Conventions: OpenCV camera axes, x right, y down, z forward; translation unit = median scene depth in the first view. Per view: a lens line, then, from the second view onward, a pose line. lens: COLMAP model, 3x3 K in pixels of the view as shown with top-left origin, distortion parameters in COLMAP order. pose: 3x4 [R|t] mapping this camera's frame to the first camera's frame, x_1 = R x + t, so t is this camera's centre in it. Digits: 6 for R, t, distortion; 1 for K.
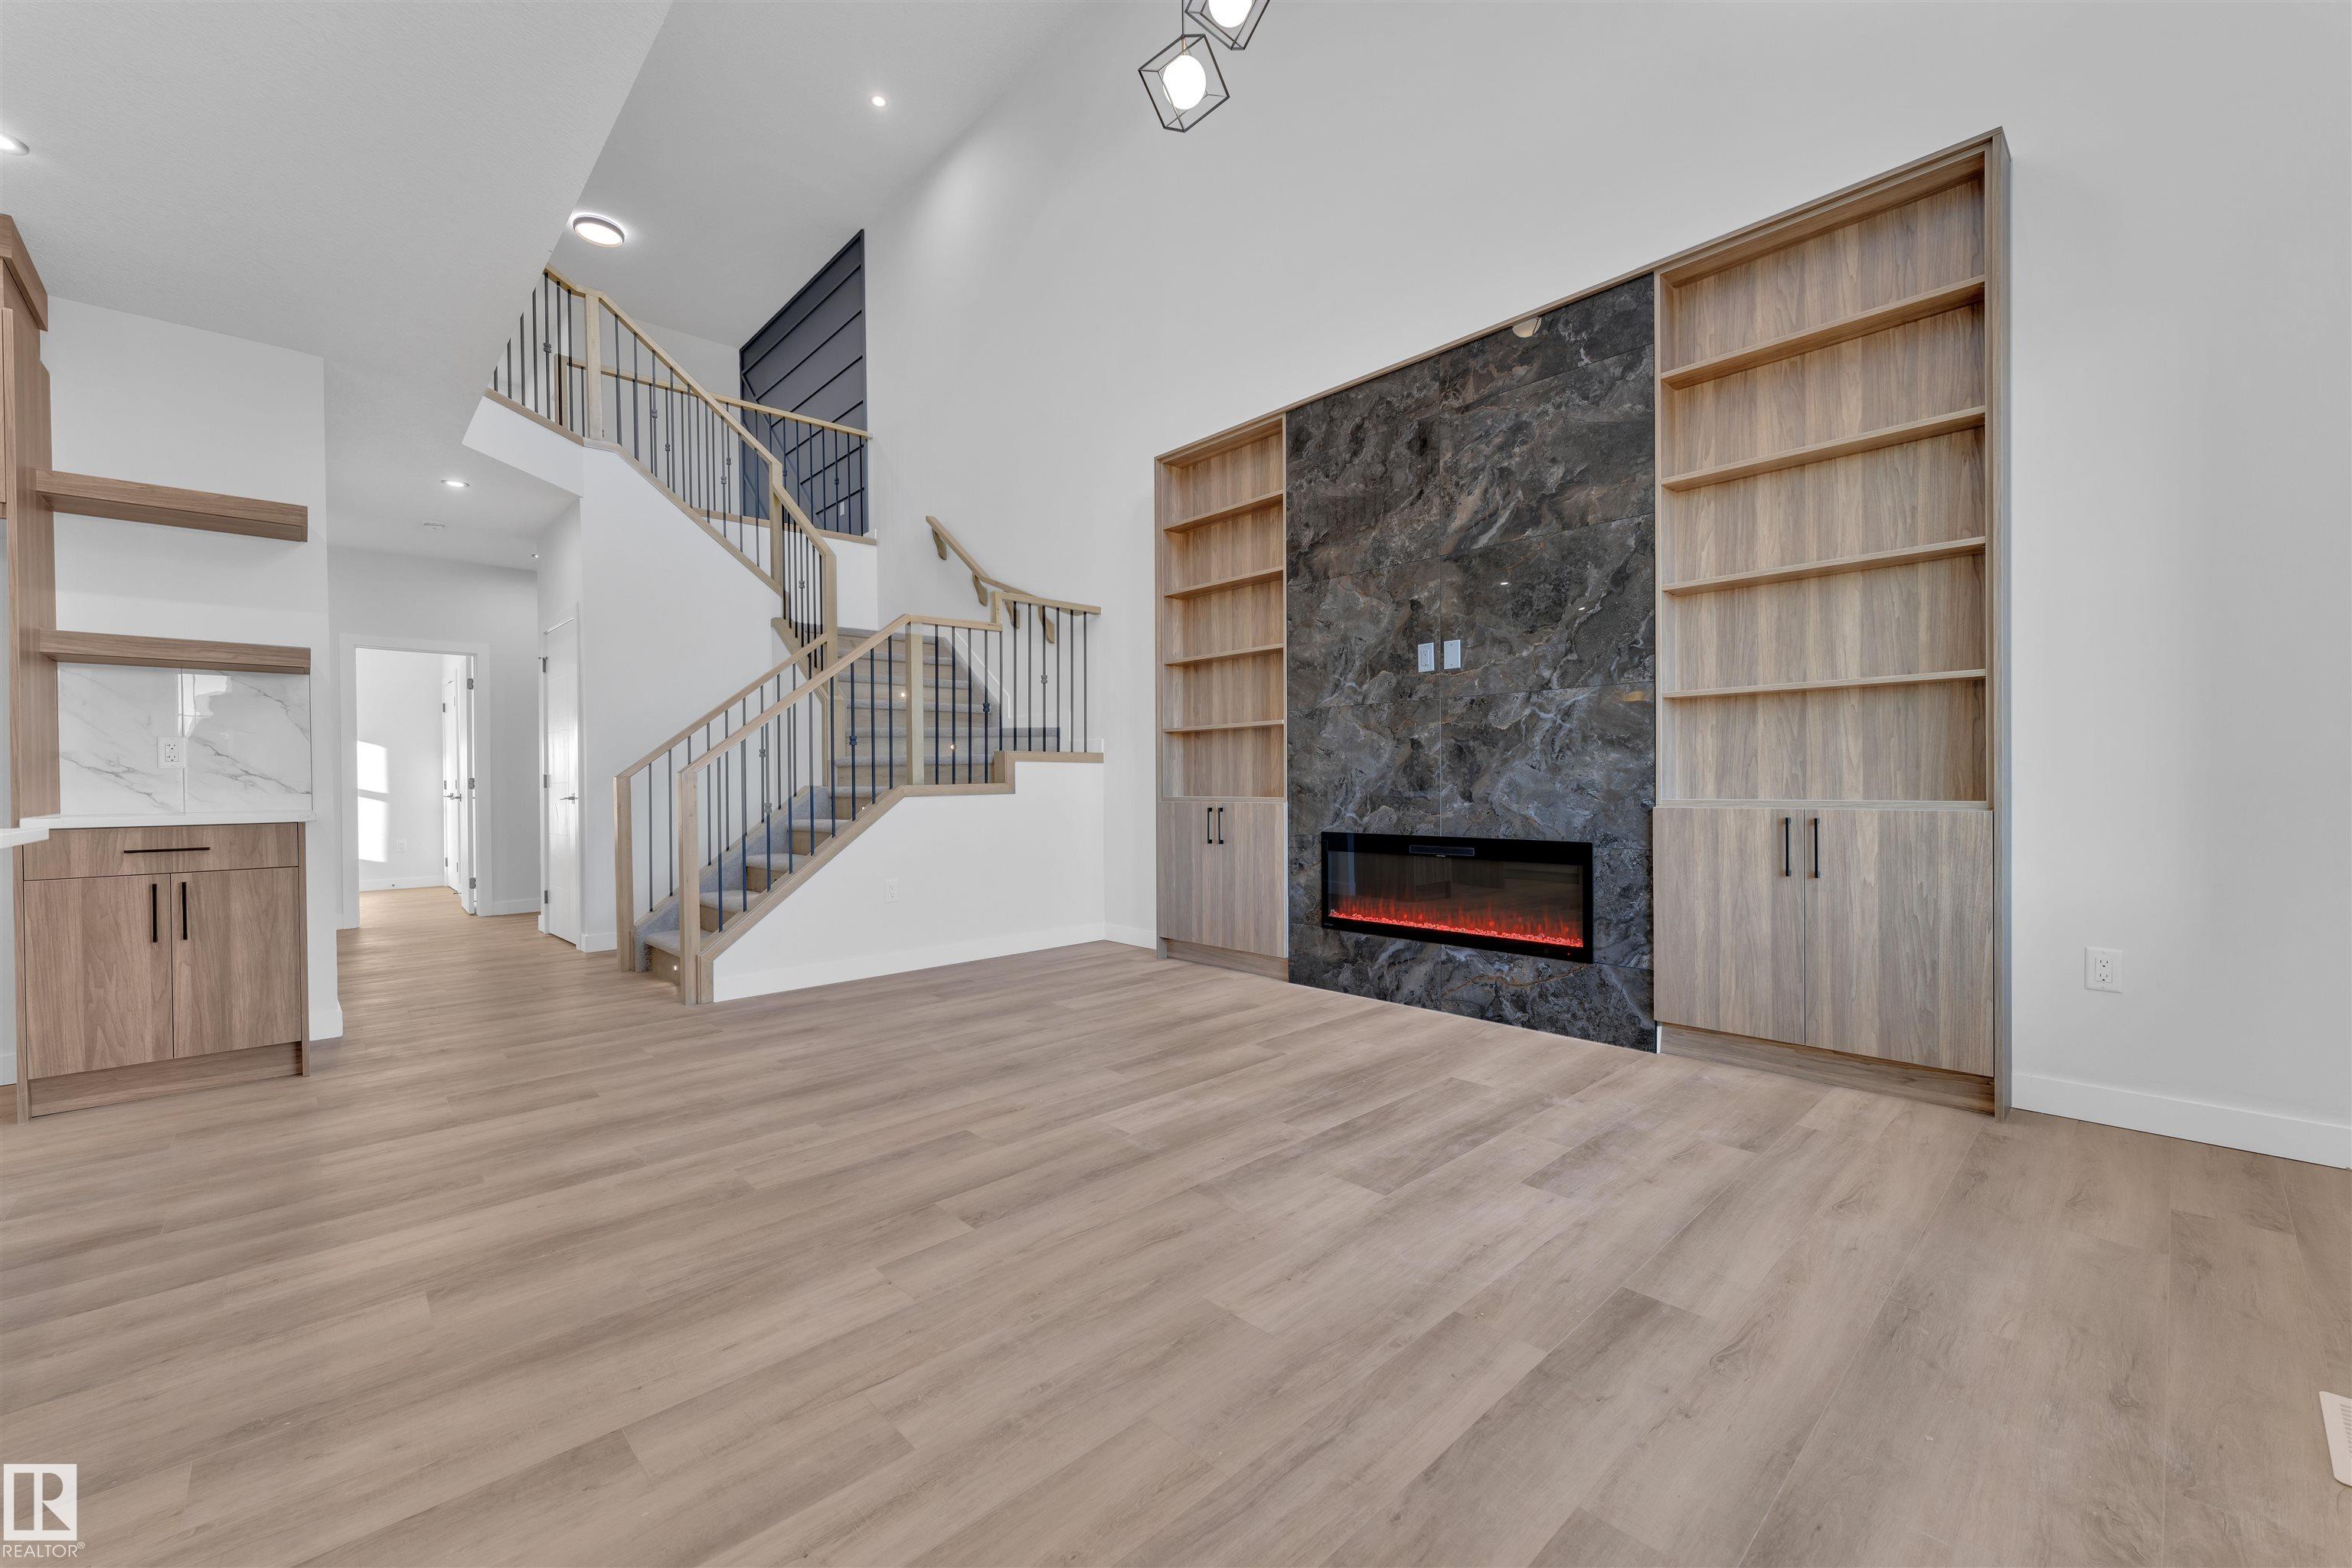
lens RADIAL K [[944.6, 0, 1174.1], [0, 944.6, 790.4], [0, 0, 1]] dist [0.001050, 0.000309]
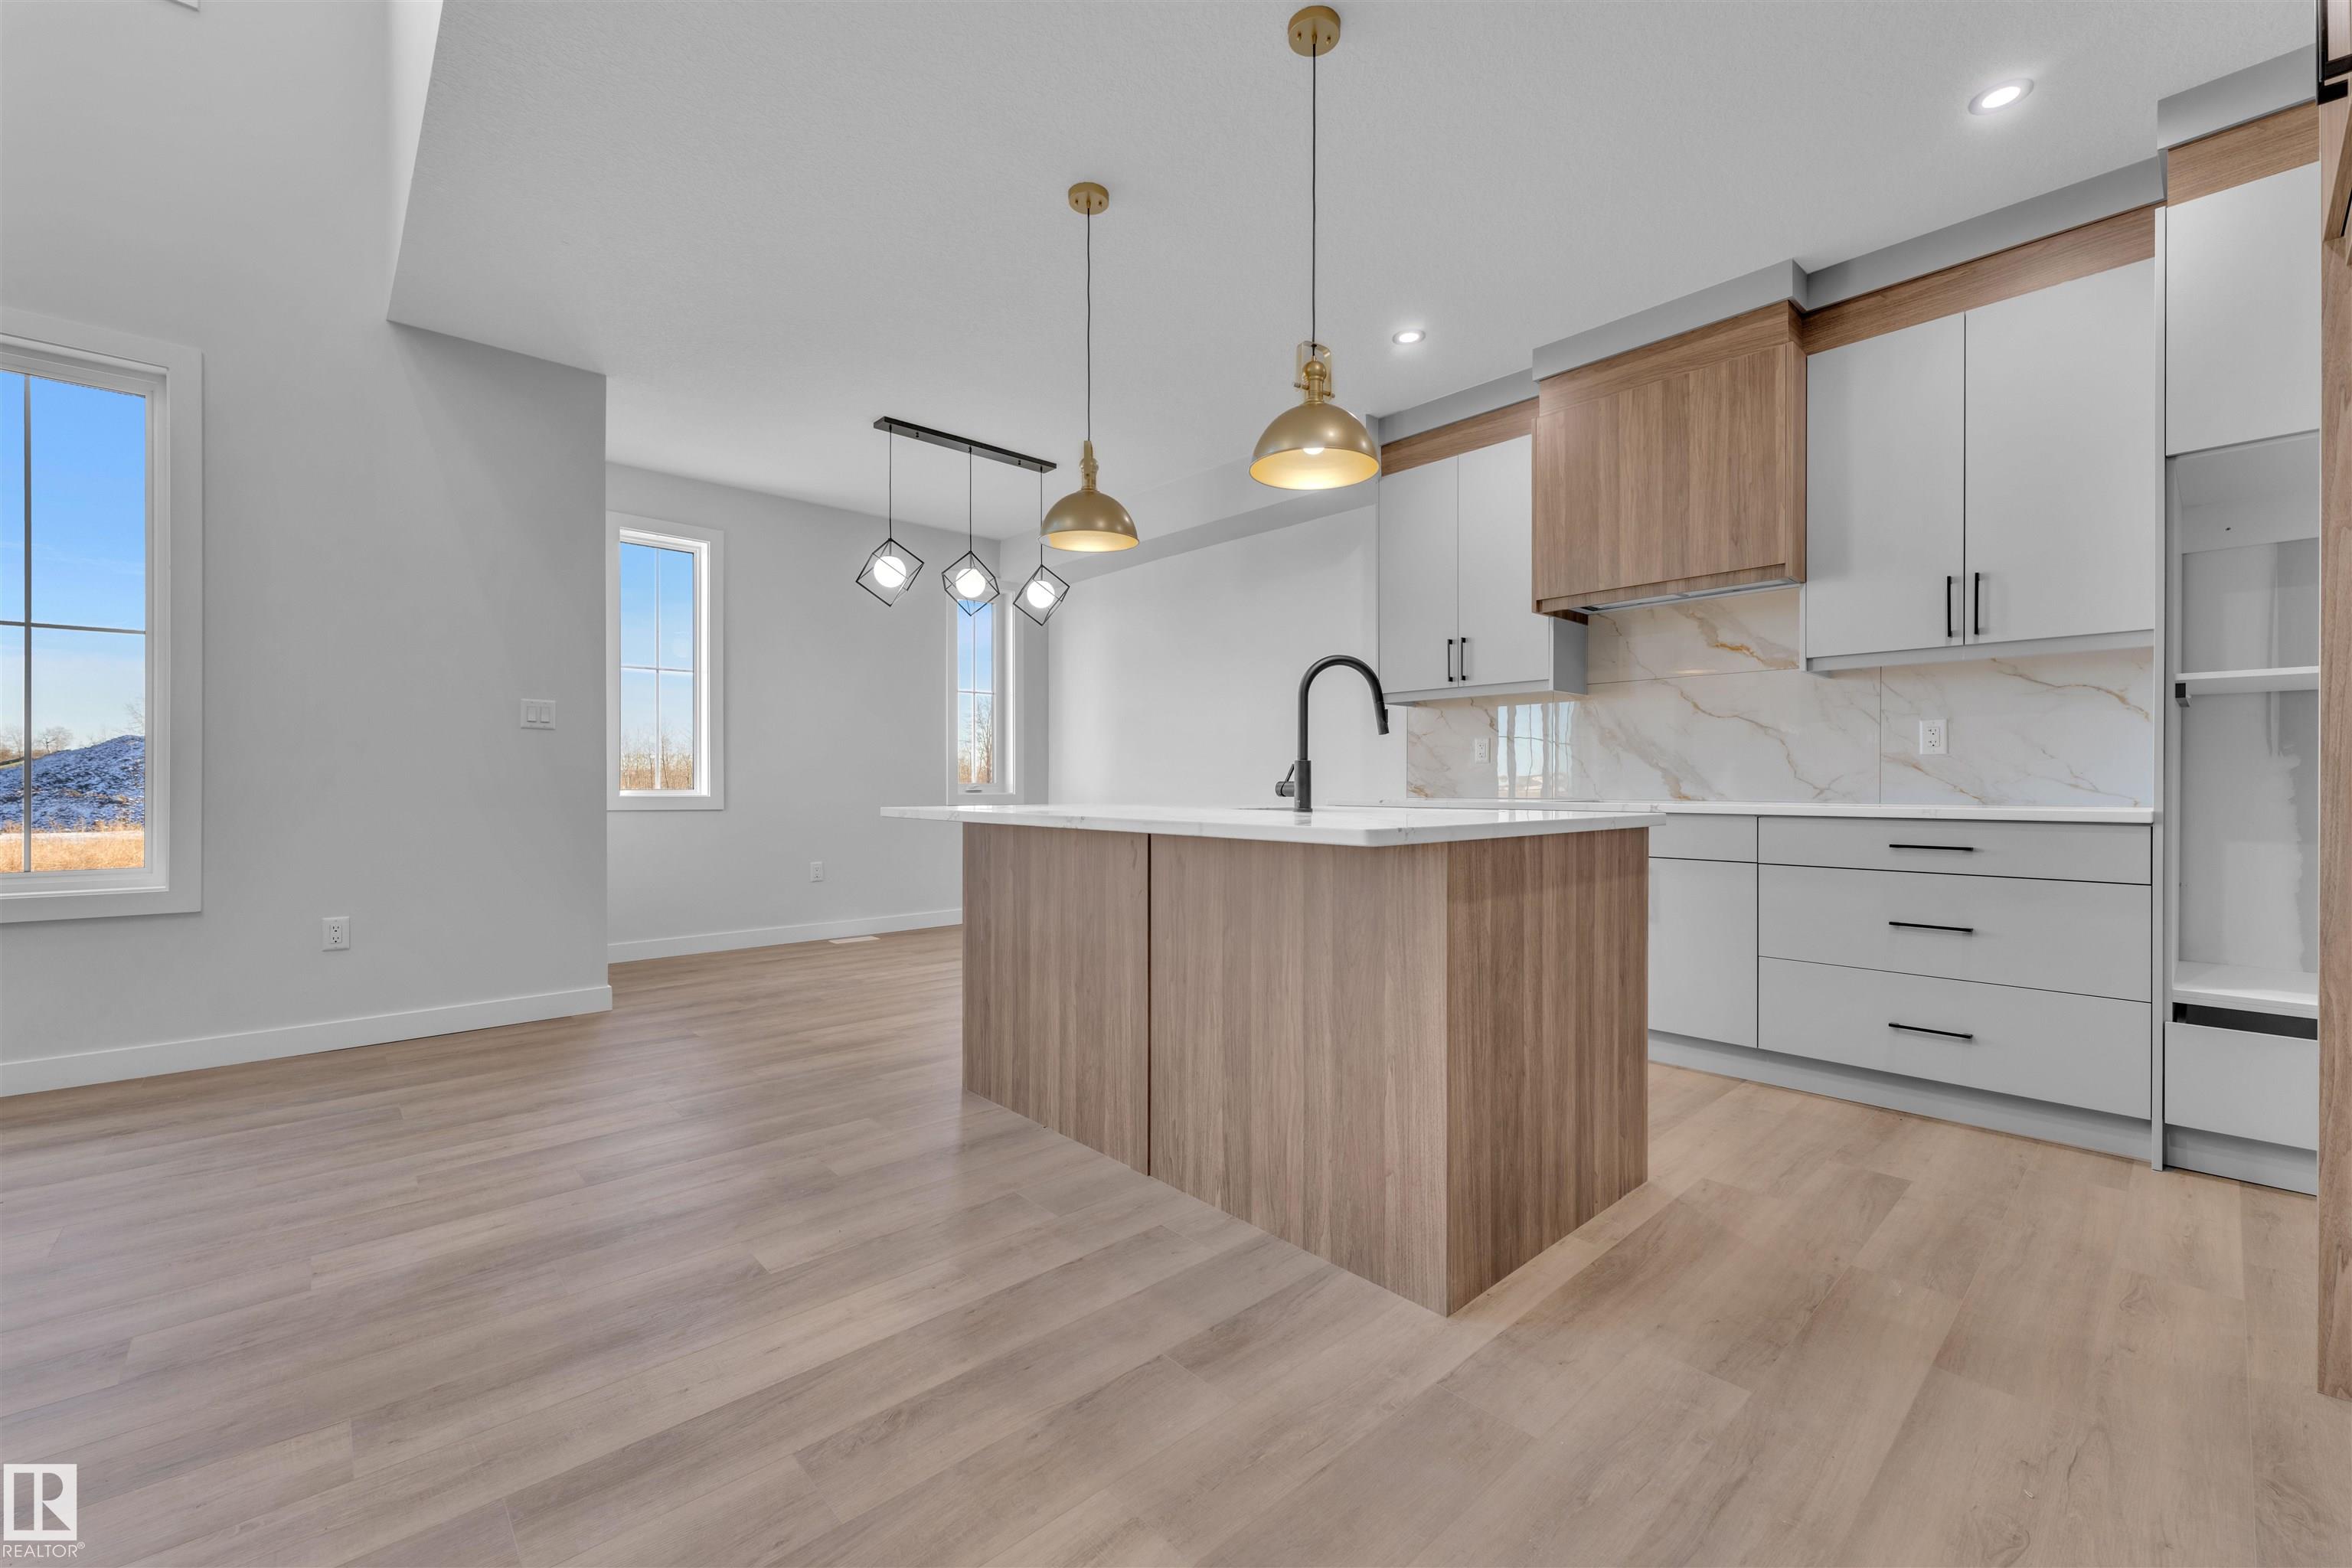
lens RADIAL K [[944.6, 0, 1169.8], [0, 944.6, 788.2], [0, 0, 1]] dist [0.001050, 0.000309]
pose [[-0.999850, 0.012566, 0.011952, -0.934431], [0.012727, 0.999828, 0.013469, -0.002203], [-0.011781, 0.013619, -0.999838, 1.509516]]
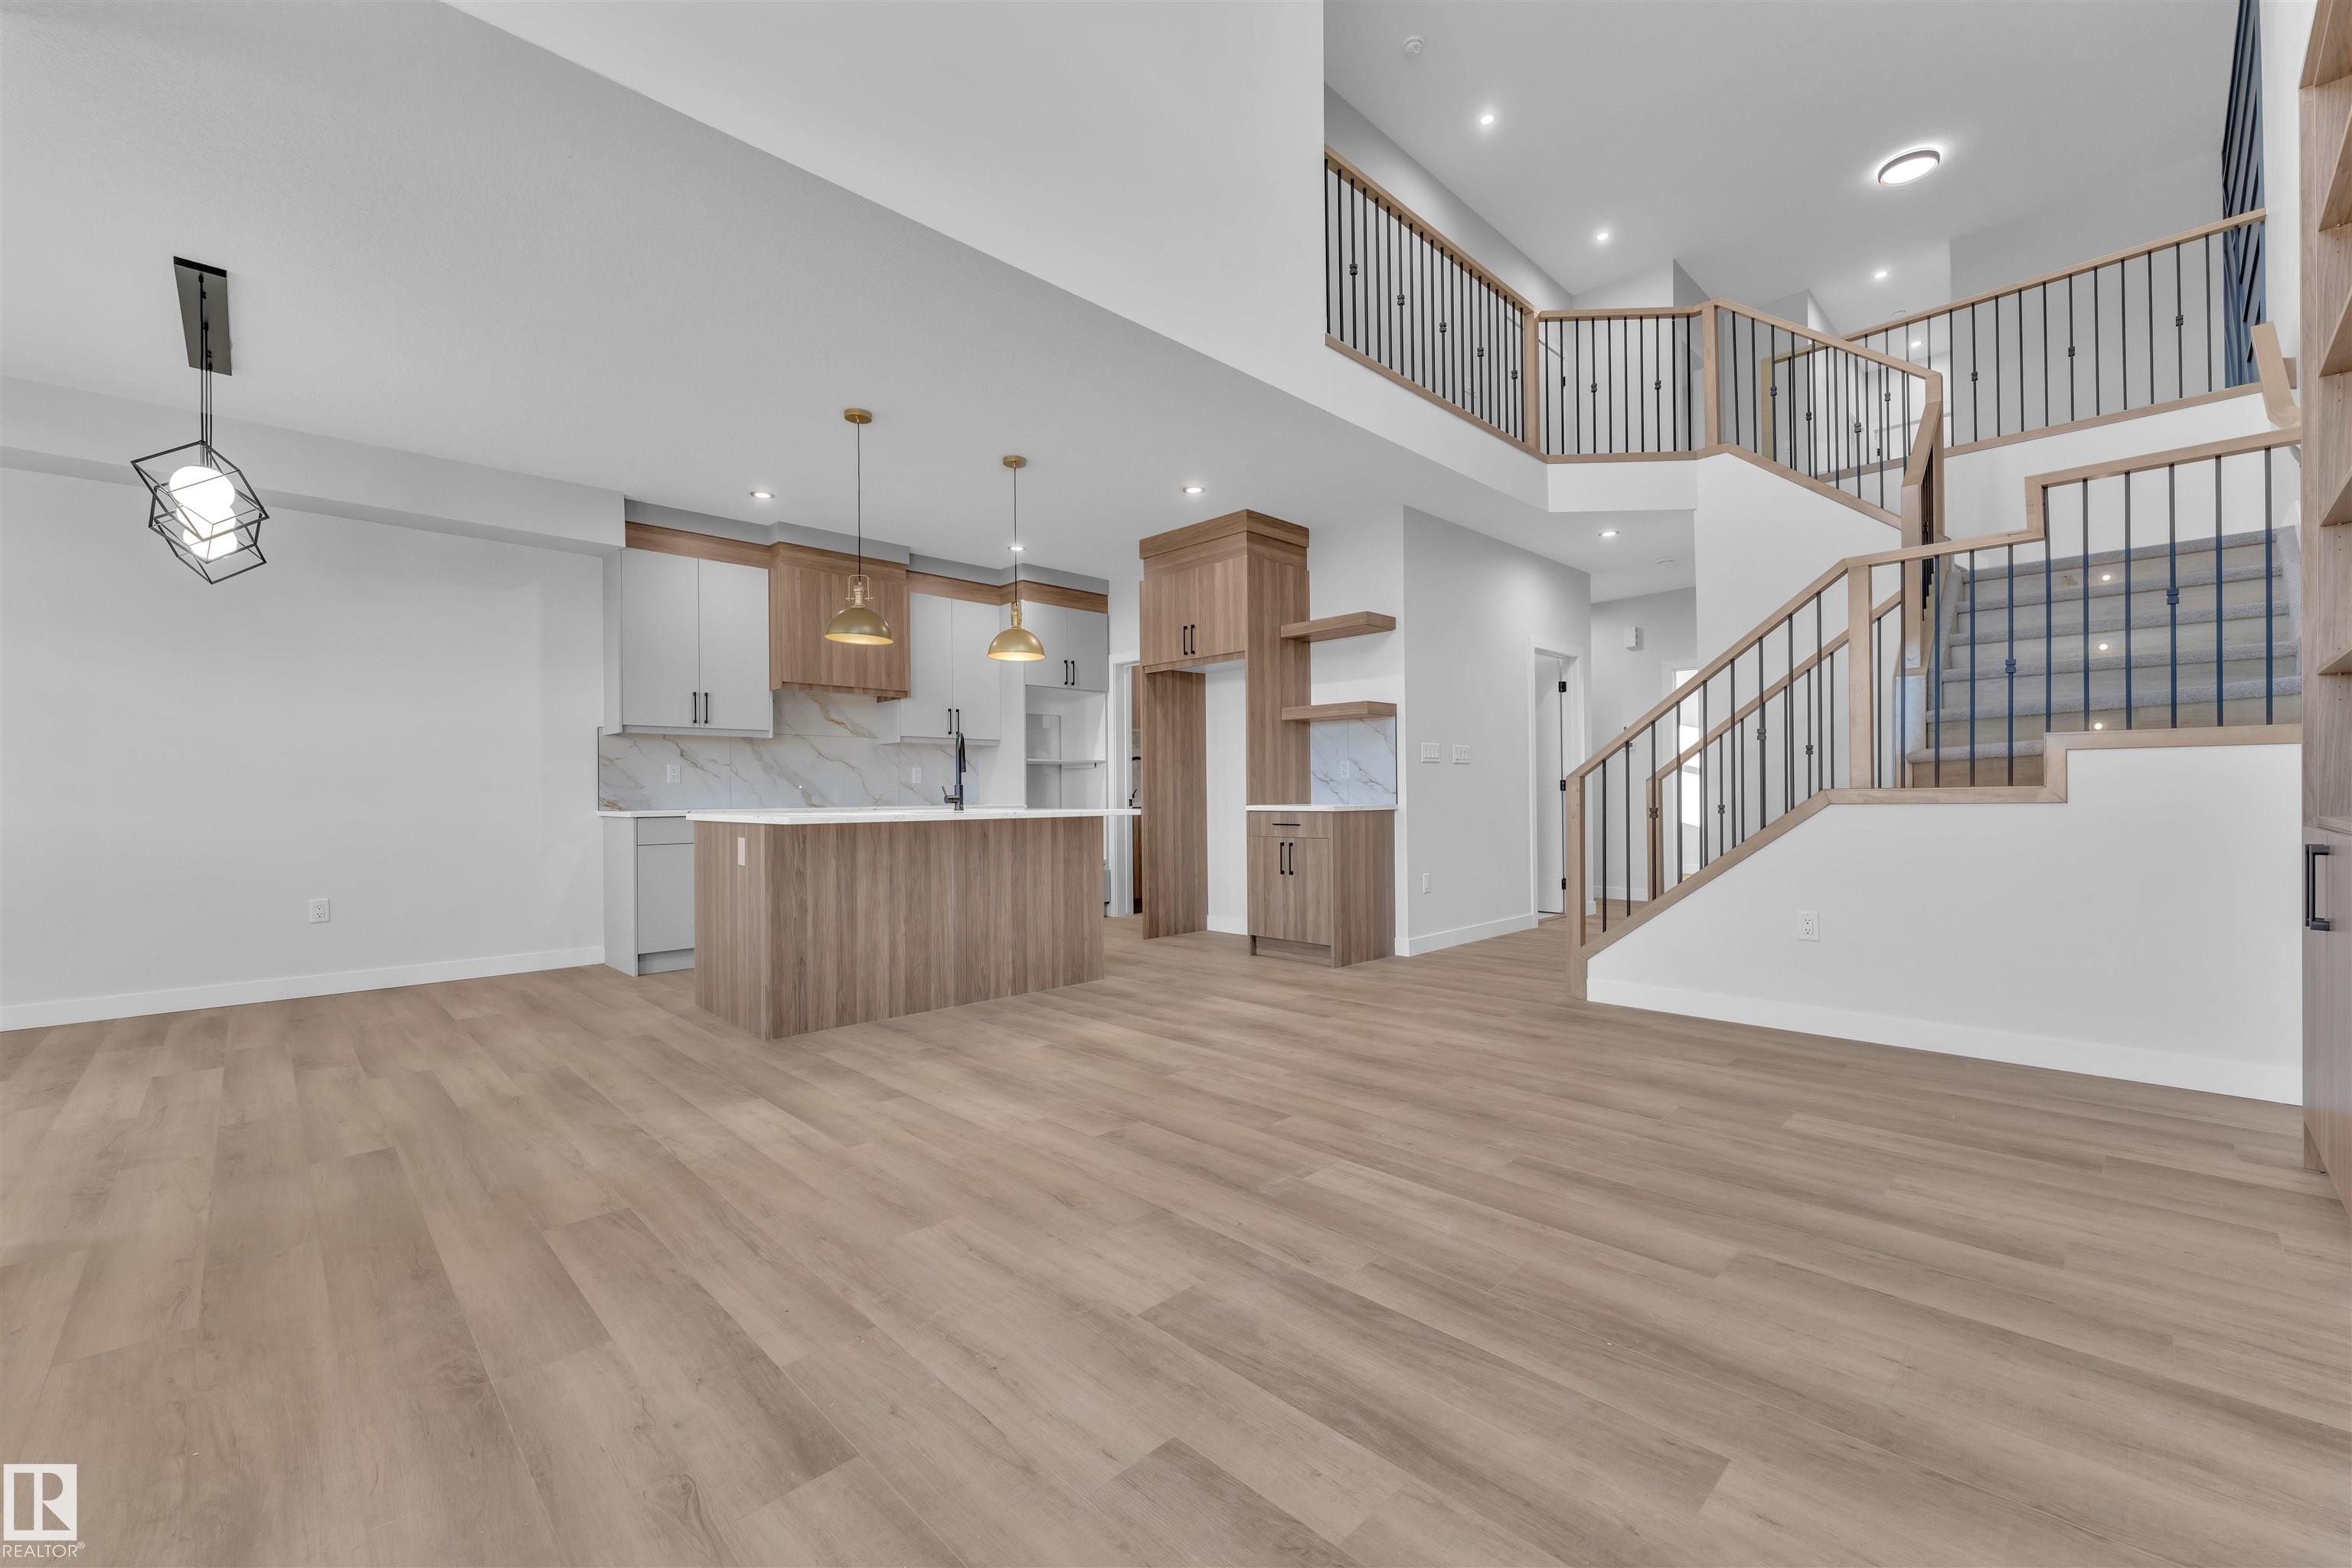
lens RADIAL K [[944.6, 0, 1168.8], [0, 944.6, 786.6], [0, 0, 1]] dist [0.001050, 0.000309]
pose [[0.016604, 0.003496, -0.999856, 0.921288], [-0.001509, 0.999993, 0.003471, -0.019539], [0.999861, 0.001451, 0.016609, 0.912635]]
